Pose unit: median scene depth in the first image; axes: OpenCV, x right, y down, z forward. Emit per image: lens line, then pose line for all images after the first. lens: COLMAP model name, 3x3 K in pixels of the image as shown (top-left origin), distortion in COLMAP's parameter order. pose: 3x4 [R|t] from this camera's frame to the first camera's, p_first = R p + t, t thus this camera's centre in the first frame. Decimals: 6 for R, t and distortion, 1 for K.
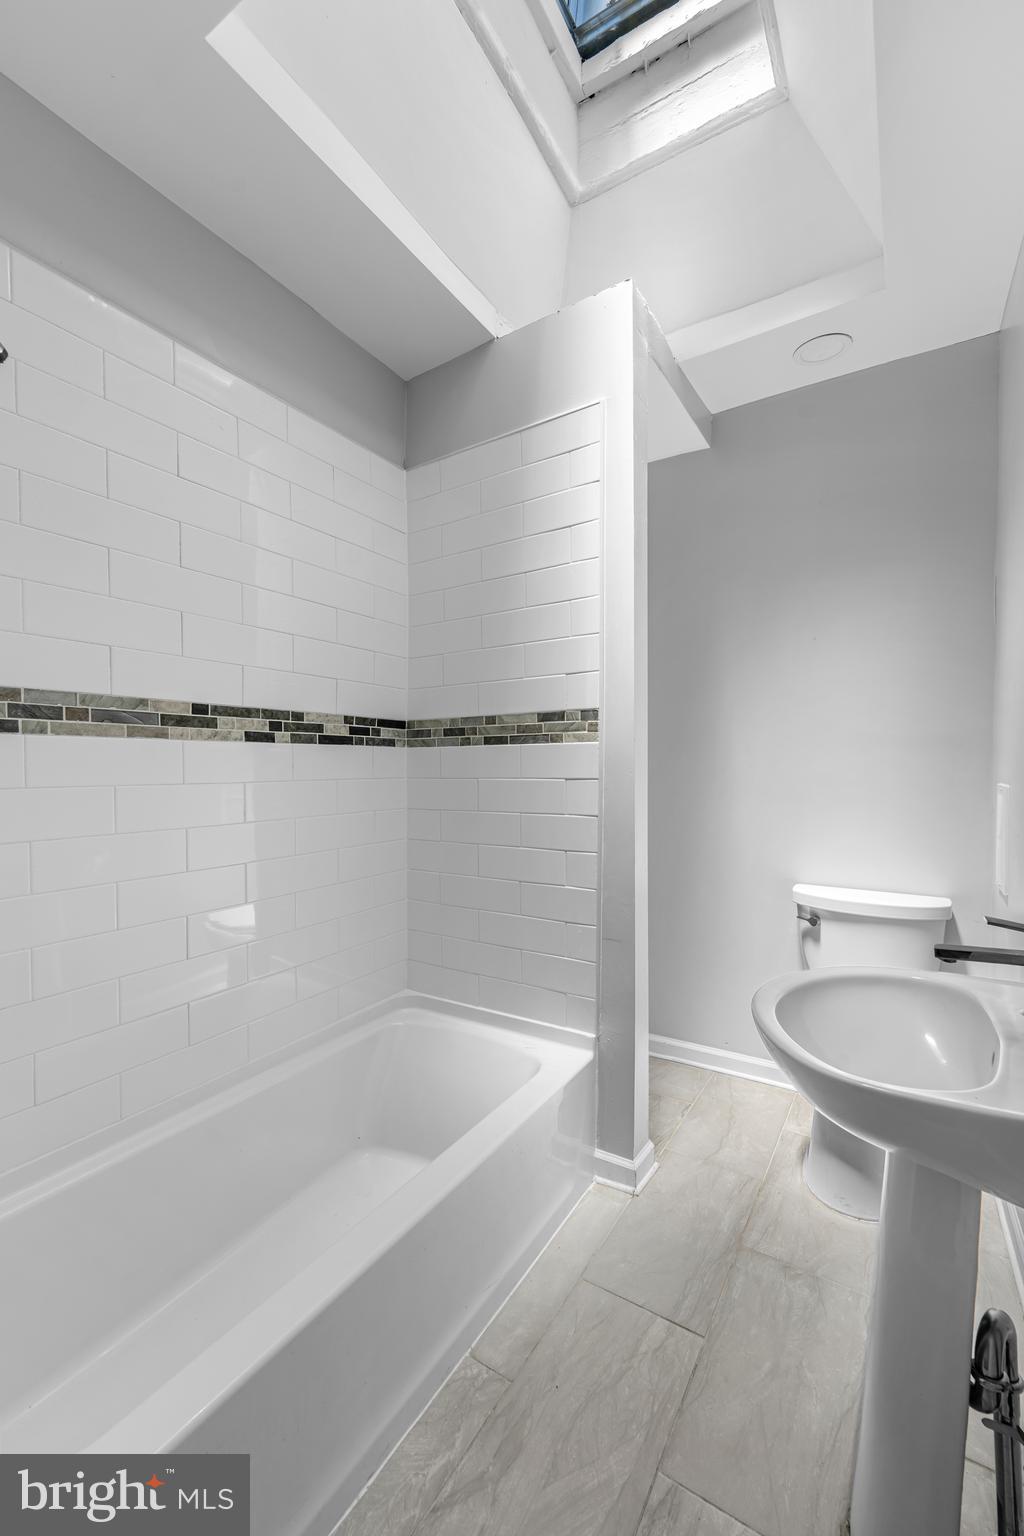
lens RADIAL K [[622.8, 0, 517.3], [0, 622.8, 776.9], [0, 0, 1]] dist [-0.000790, -0.000735]
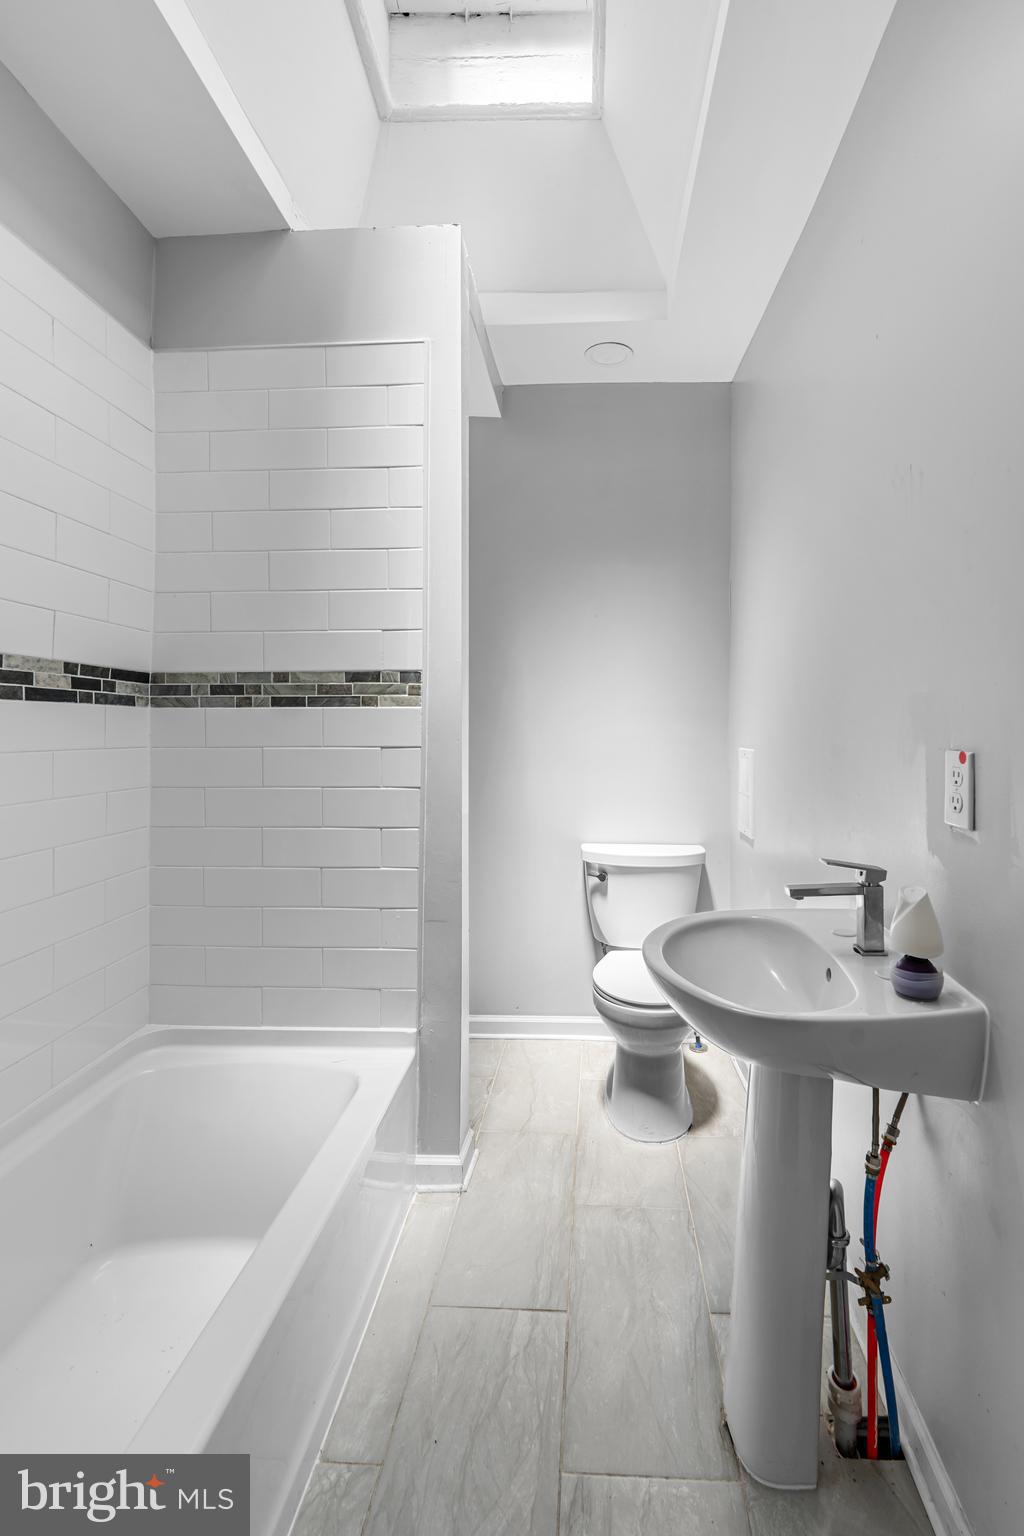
lens RADIAL K [[643.1, 0, 566.8], [0, 643.1, 729.5], [0, 0, 1]] dist [-0.001850, -0.000302]
pose [[0.868073, 0.005605, 0.496404, -0.153240], [0.003903, 0.999828, -0.018115, -0.004420], [-0.496421, 0.017662, 0.867902, 0.070065]]
